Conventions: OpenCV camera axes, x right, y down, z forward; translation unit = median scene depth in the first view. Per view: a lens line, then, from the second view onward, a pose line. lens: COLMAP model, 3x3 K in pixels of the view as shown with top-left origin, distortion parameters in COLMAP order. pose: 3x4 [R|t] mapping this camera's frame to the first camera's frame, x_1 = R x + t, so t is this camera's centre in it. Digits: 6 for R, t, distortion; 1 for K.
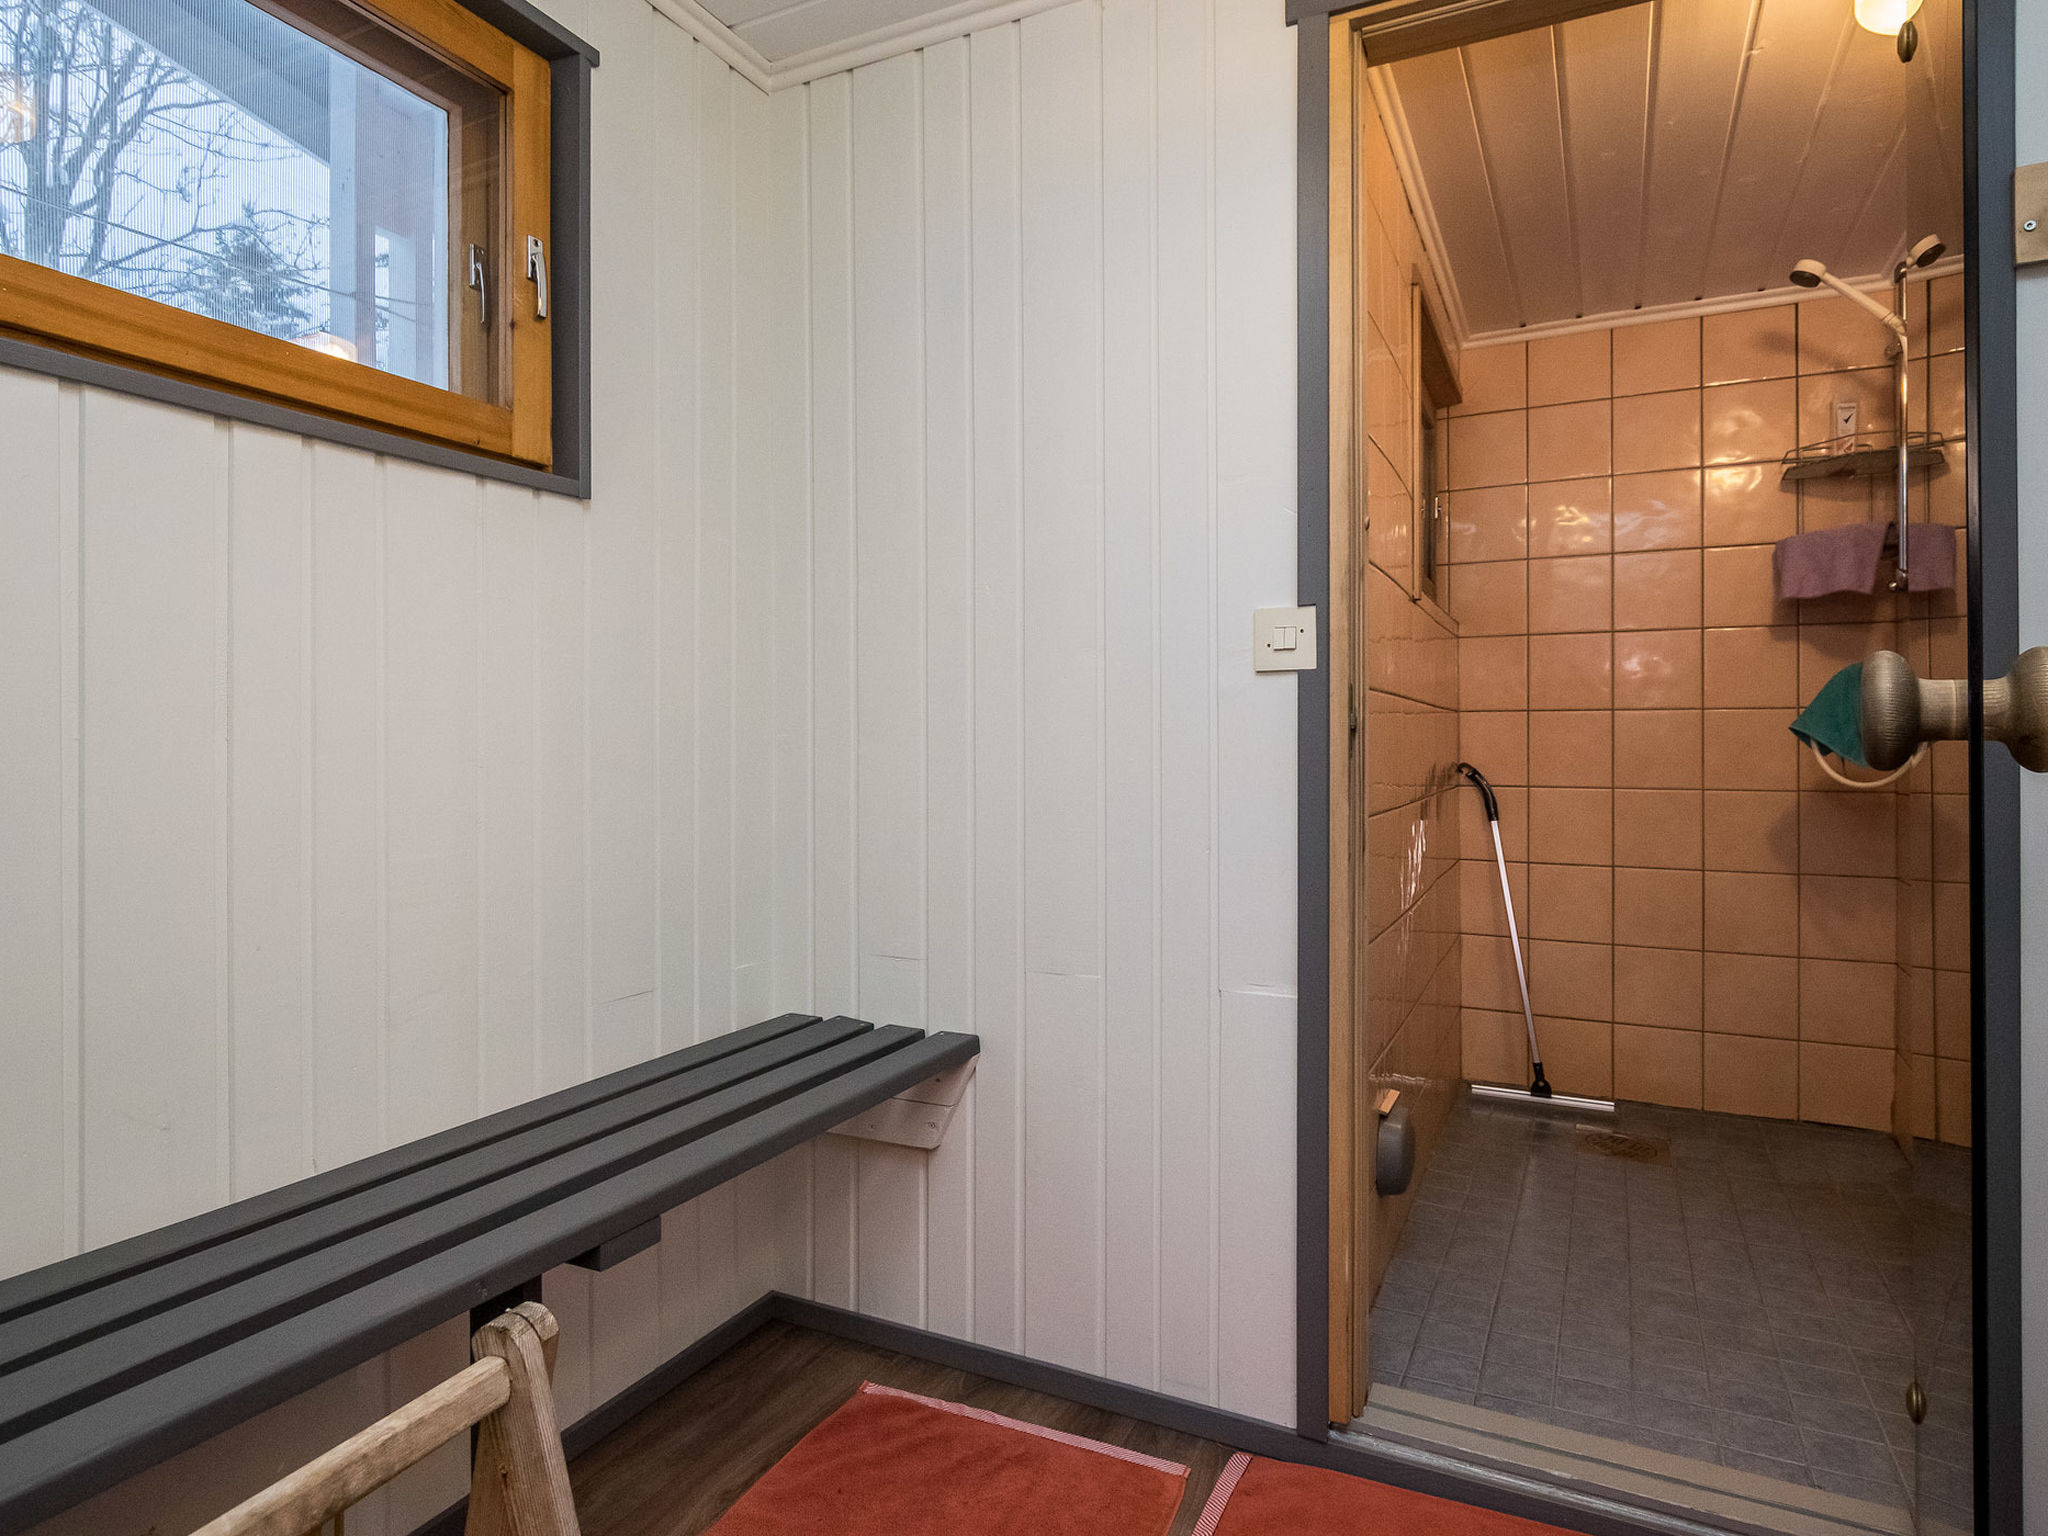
lens RADIAL K [[1148.2, 0, 1024.0], [0, 1148.2, 754.4], [0, 0, 1]] dist [-0.013016, 0.001424]
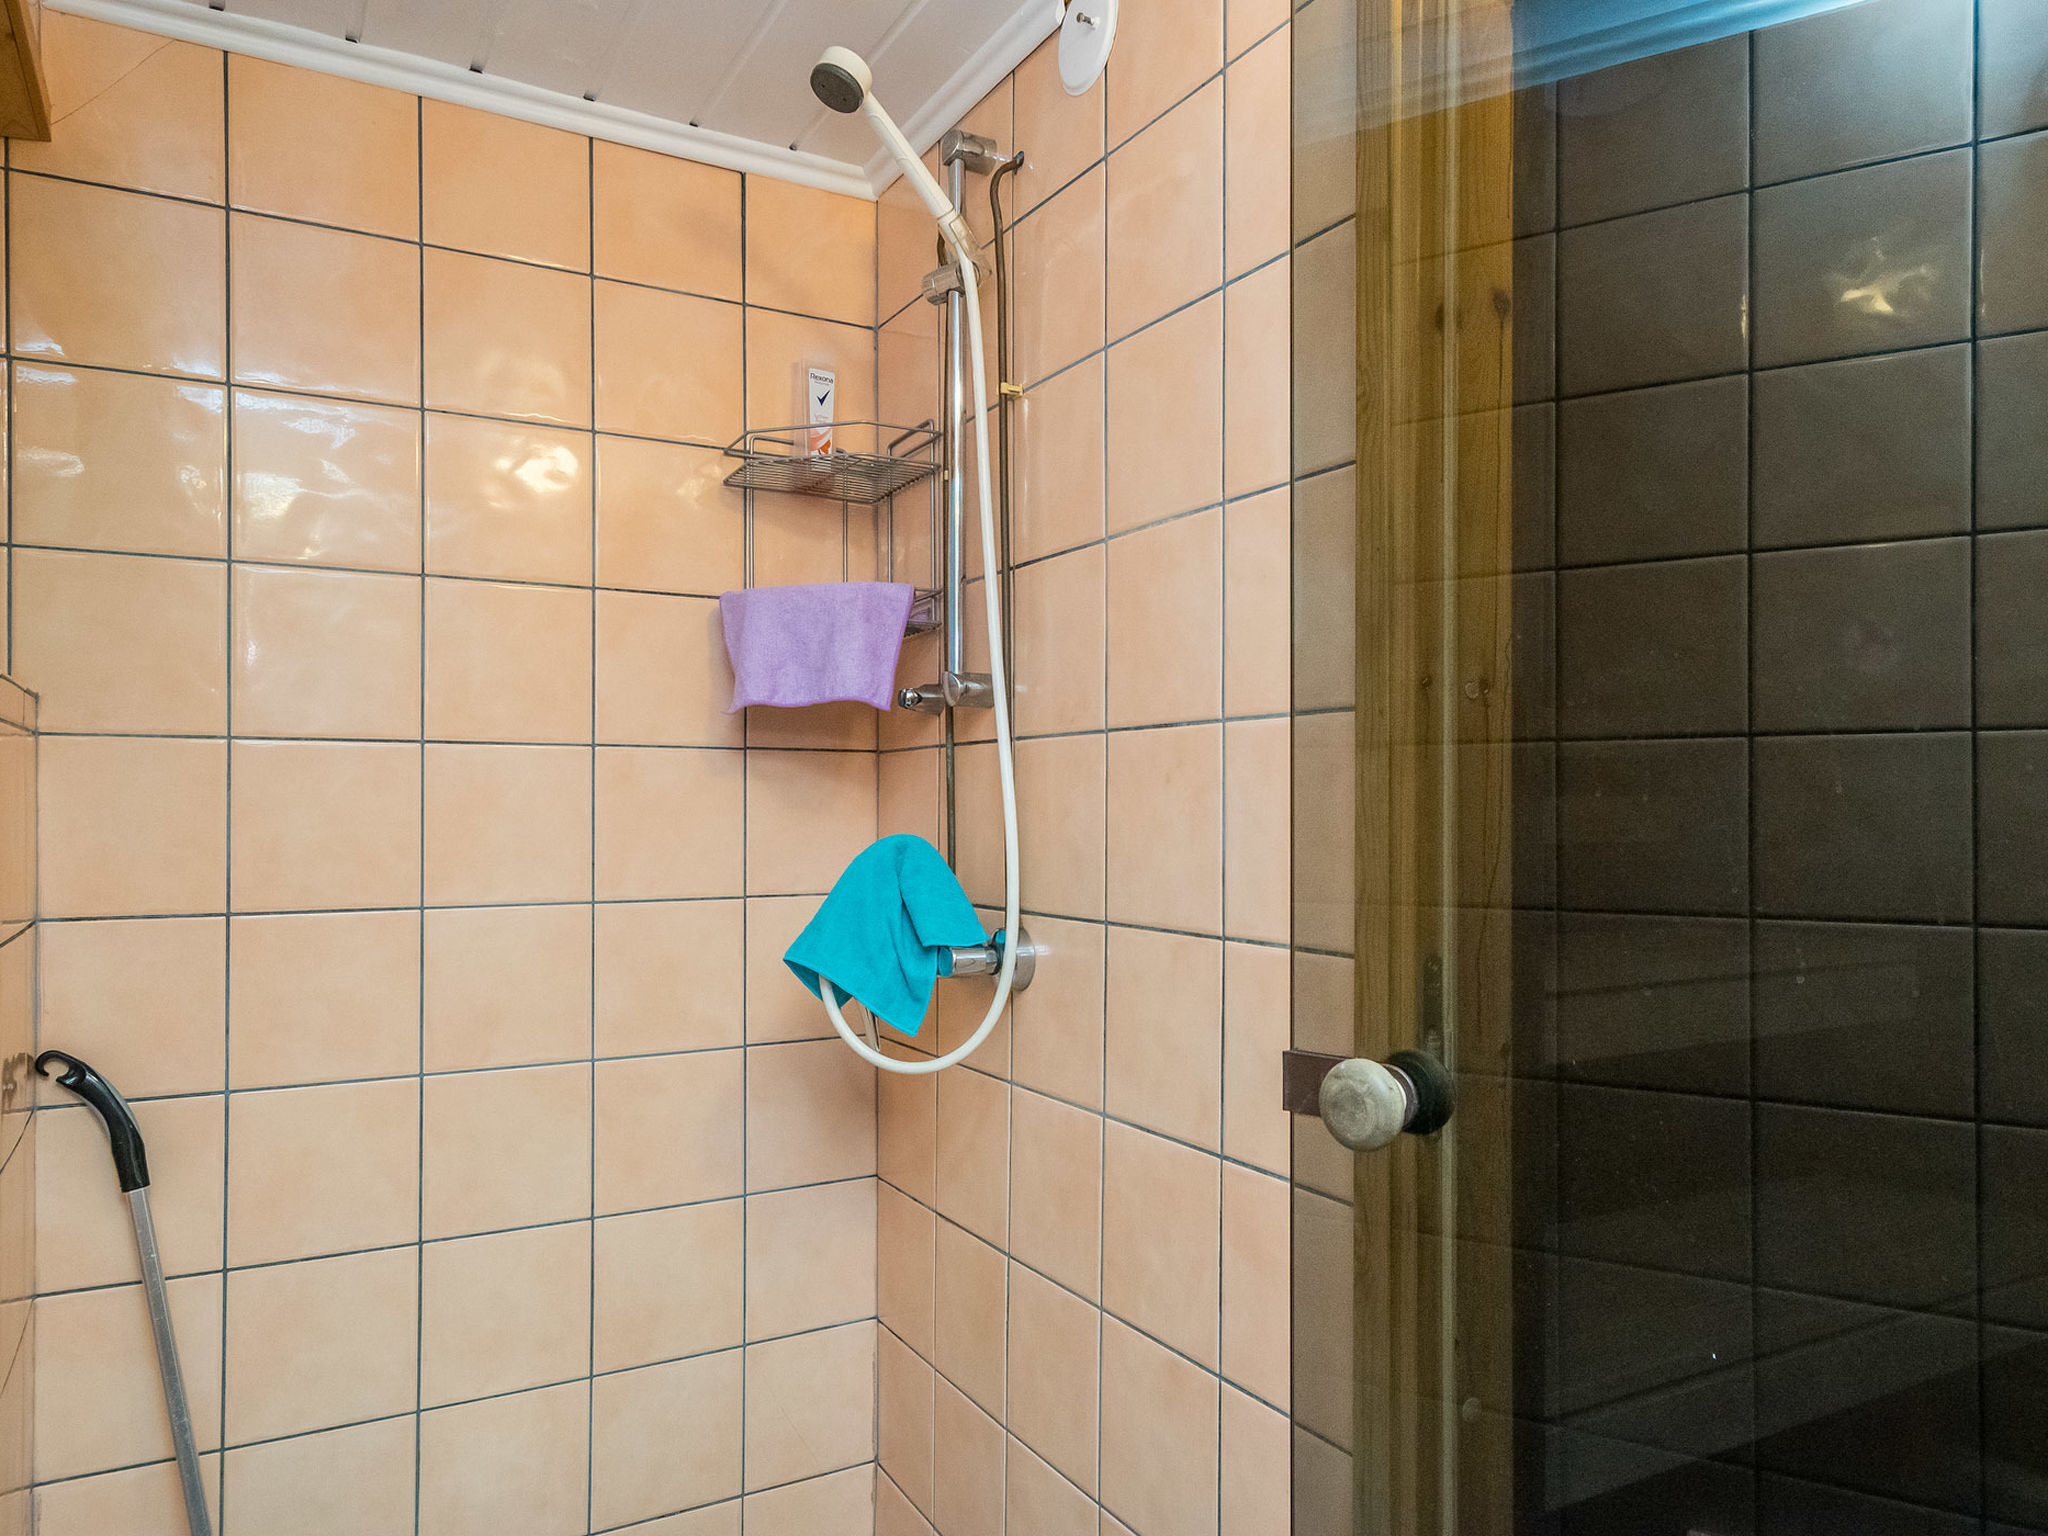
lens RADIAL K [[1393.7, 0, 1019.8], [0, 1393.7, 786.0], [0, 0, 1]] dist [0.004809, 0.005011]
pose [[0.543200, 0.011369, 0.839527, 0.183286], [0.013446, 0.999662, -0.022238, -0.079635], [-0.839496, 0.023368, 0.542863, 0.525229]]
